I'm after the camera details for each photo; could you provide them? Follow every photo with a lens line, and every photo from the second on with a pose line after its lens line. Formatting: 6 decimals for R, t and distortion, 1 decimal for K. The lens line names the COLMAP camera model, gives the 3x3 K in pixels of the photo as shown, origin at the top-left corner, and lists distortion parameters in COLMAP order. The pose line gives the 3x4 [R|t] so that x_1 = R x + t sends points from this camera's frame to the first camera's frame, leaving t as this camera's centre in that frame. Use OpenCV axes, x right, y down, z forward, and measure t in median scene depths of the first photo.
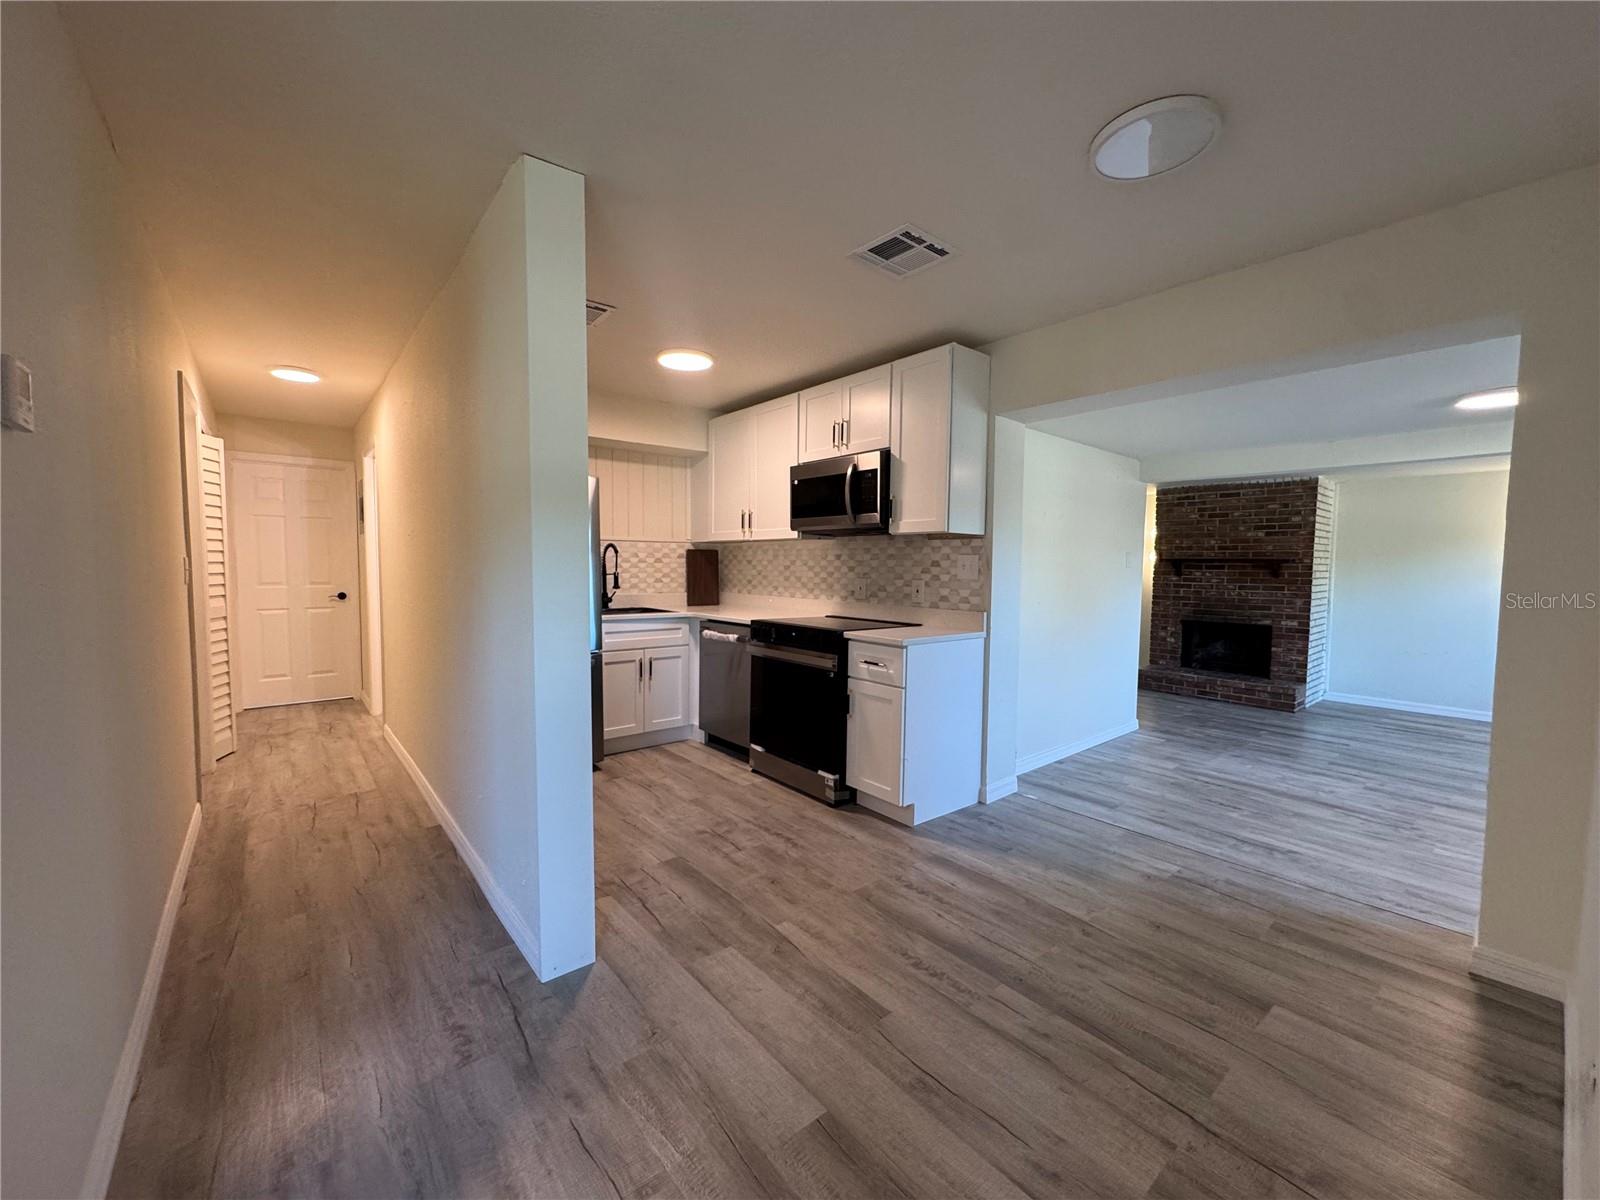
lens RADIAL K [[661.5, 0, 797.9], [0, 661.5, 600.2], [0, 0, 1]] dist [-0.002484, -0.000648]
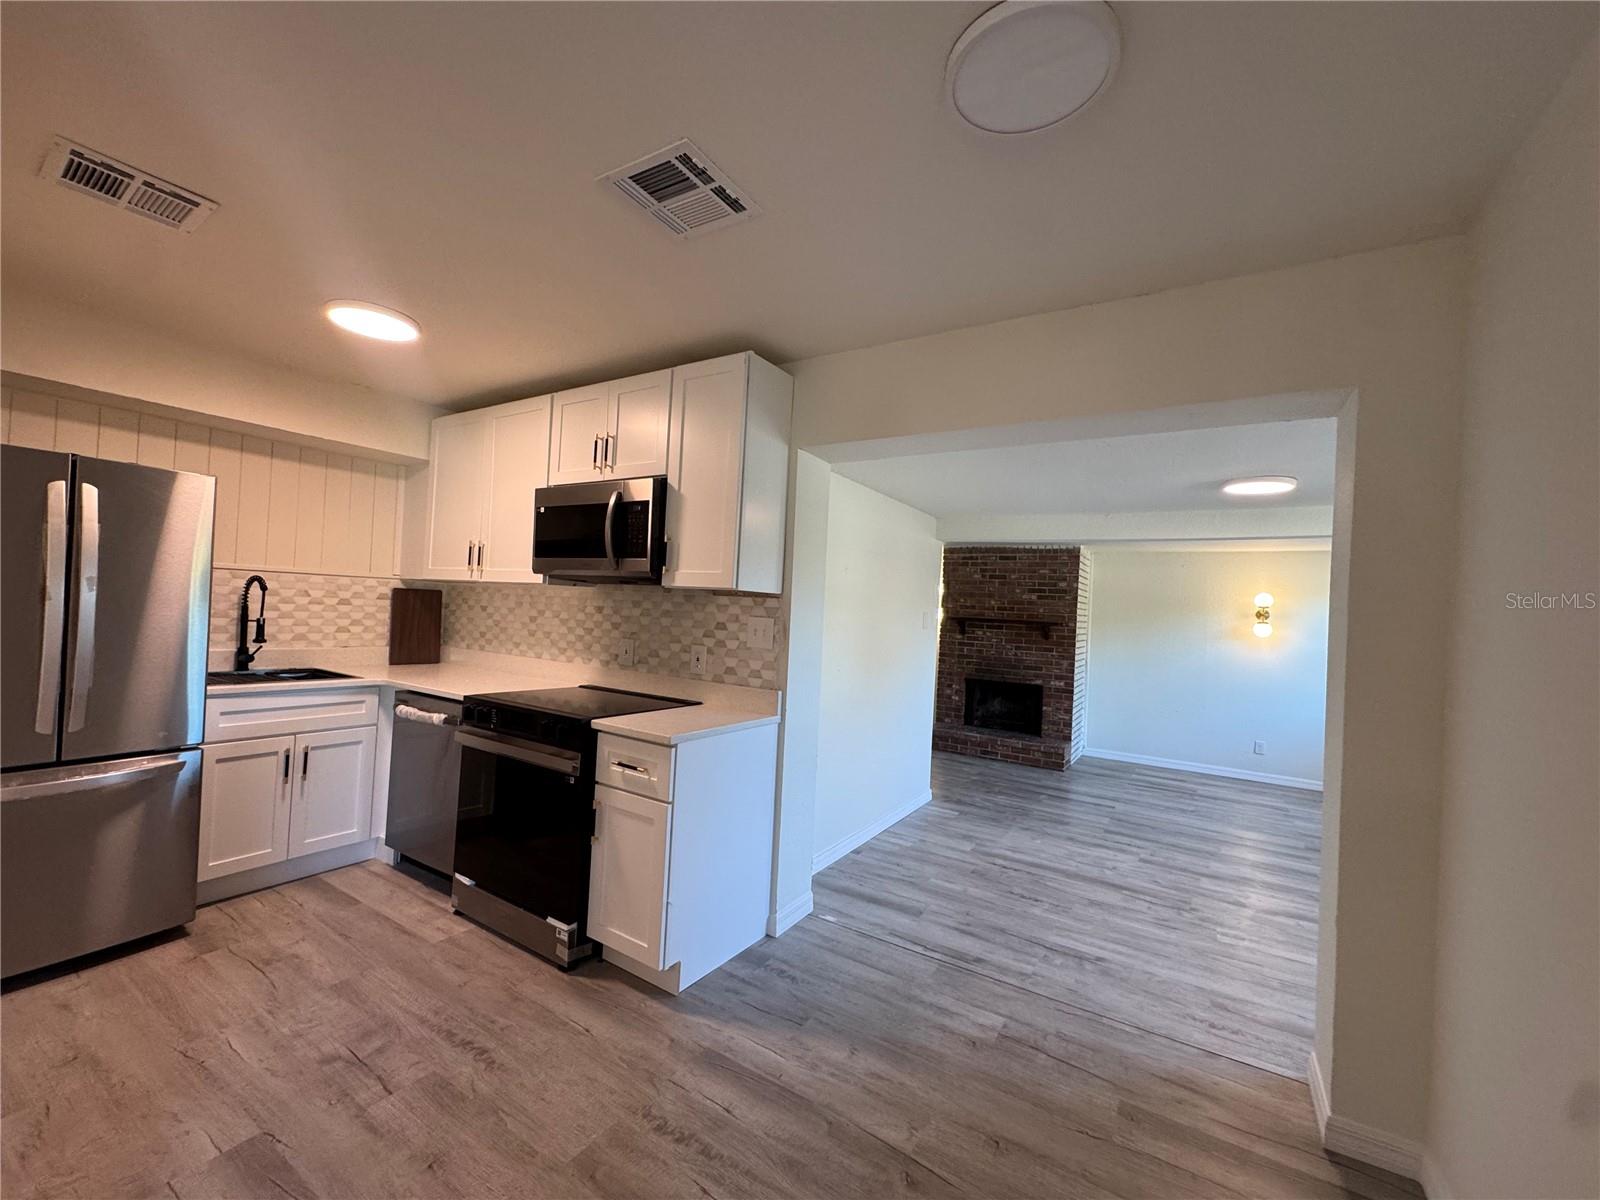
lens RADIAL K [[661.5, 0, 808.2], [0, 661.5, 600.5], [0, 0, 1]] dist [-0.002484, -0.000648]
pose [[0.947975, 0.040912, 0.315706, 0.046840], [-0.022456, 0.997831, -0.061880, -0.033082], [-0.317553, 0.051571, 0.946837, 0.182088]]
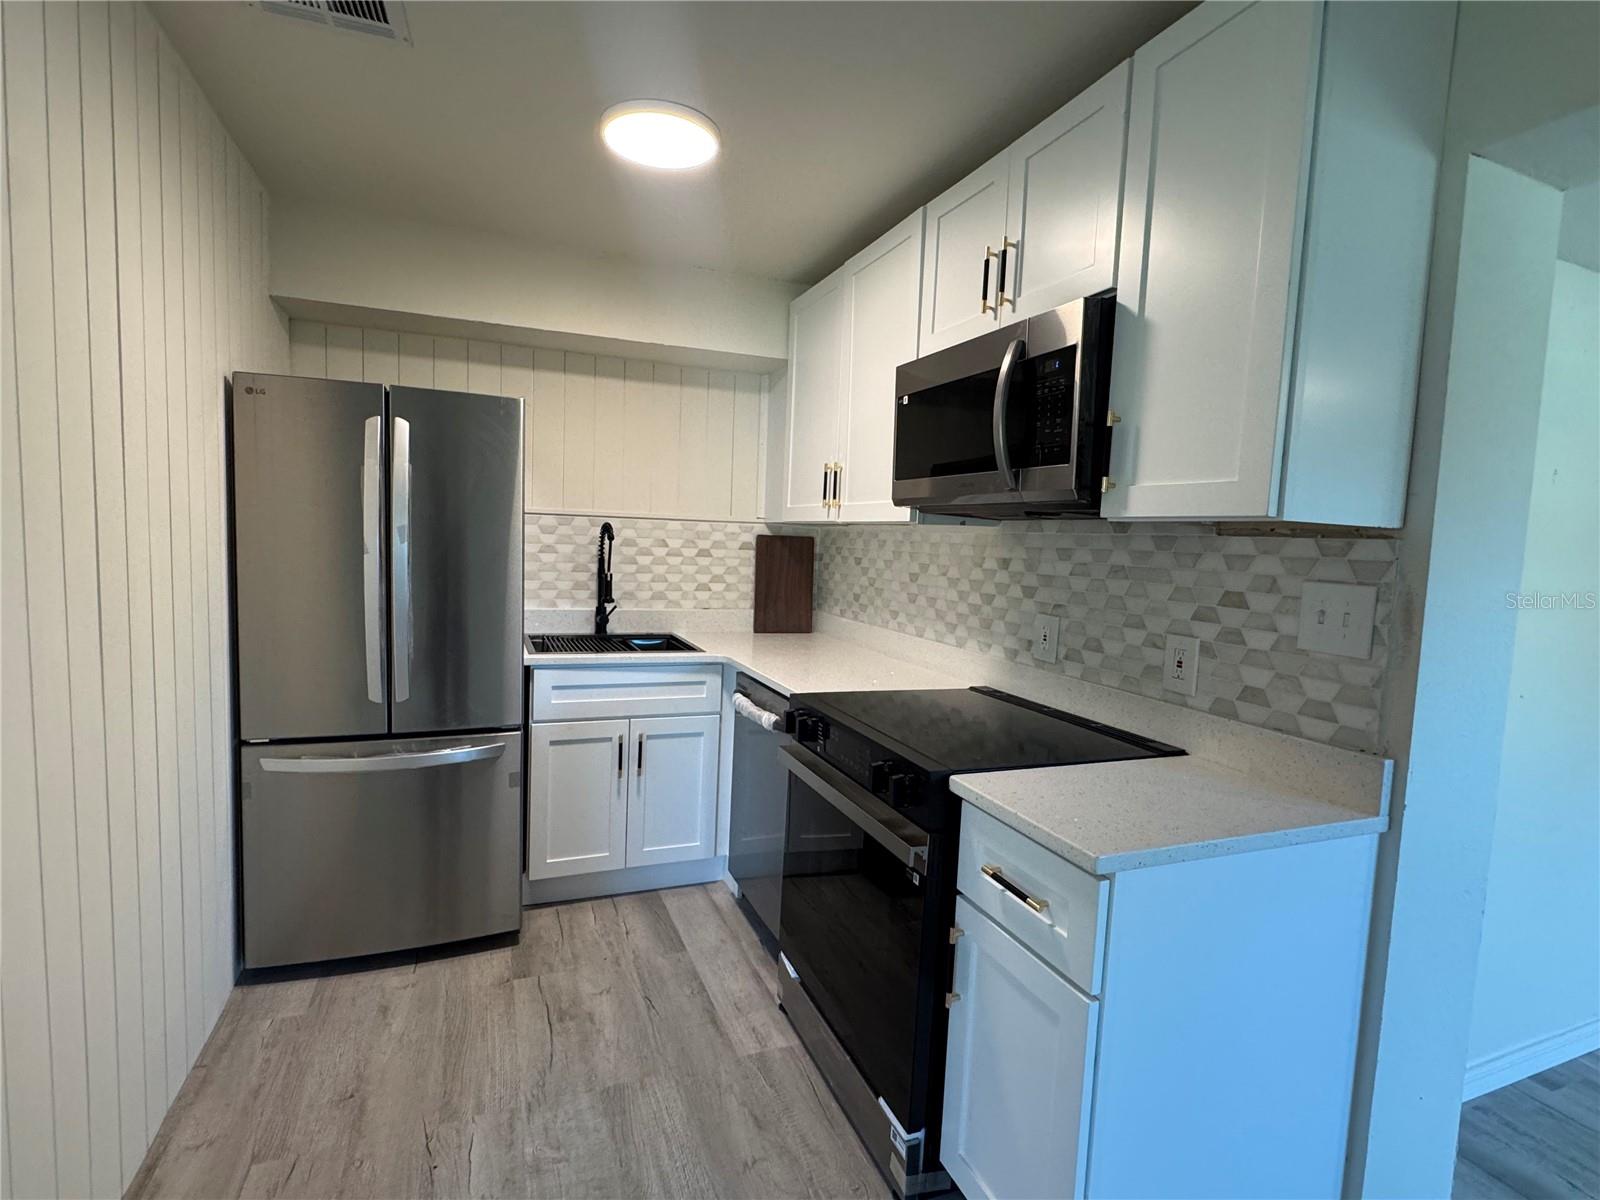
lens RADIAL K [[796.6, 0, 790.7], [0, 796.6, 601.6], [0, 0, 1]] dist [-0.003335, -0.000593]
pose [[0.950052, 0.052342, -0.307672, 0.090760], [-0.046335, 0.998566, 0.026802, -0.046189], [0.308633, -0.011208, 0.951115, 0.414031]]
